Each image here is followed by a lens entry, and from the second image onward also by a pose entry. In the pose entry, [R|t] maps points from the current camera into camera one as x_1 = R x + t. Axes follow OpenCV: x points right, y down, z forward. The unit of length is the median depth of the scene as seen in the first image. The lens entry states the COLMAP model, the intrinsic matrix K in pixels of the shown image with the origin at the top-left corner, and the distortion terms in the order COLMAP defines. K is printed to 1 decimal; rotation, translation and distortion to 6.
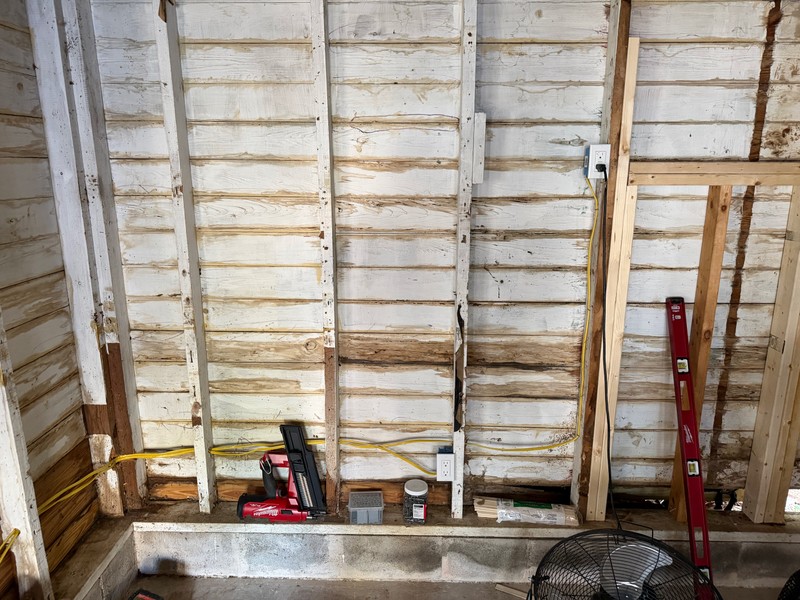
lens RADIAL K [[567.4, 0, 400.2], [0, 567.4, 300.8], [0, 0, 1]] dist [-0.003483, -0.011788]
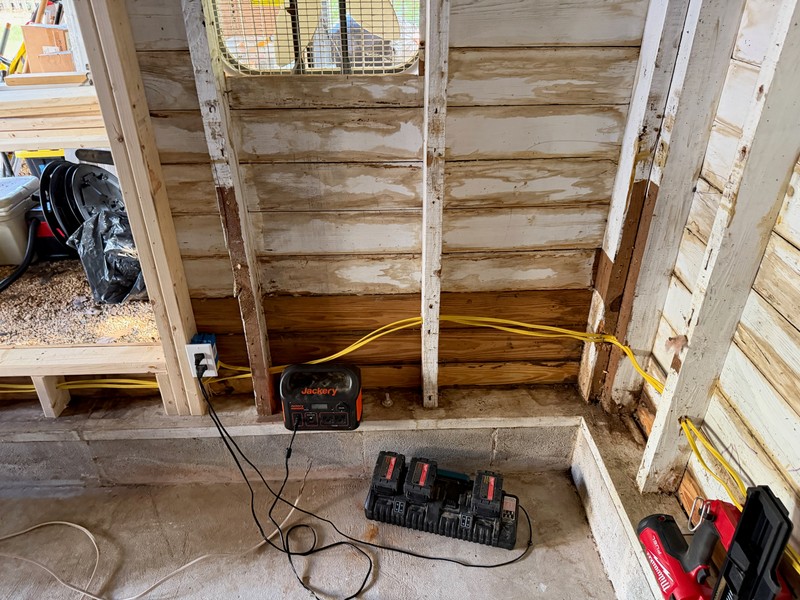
lens RADIAL K [[567.4, 0, 398.2], [0, 567.4, 303.0], [0, 0, 1]] dist [-0.003483, -0.011788]
pose [[0.042451, 0.527962, -0.848207, 0.092691], [-0.220077, 0.833061, 0.507520, -0.075111], [0.974558, 0.165126, 0.151556, 0.667427]]
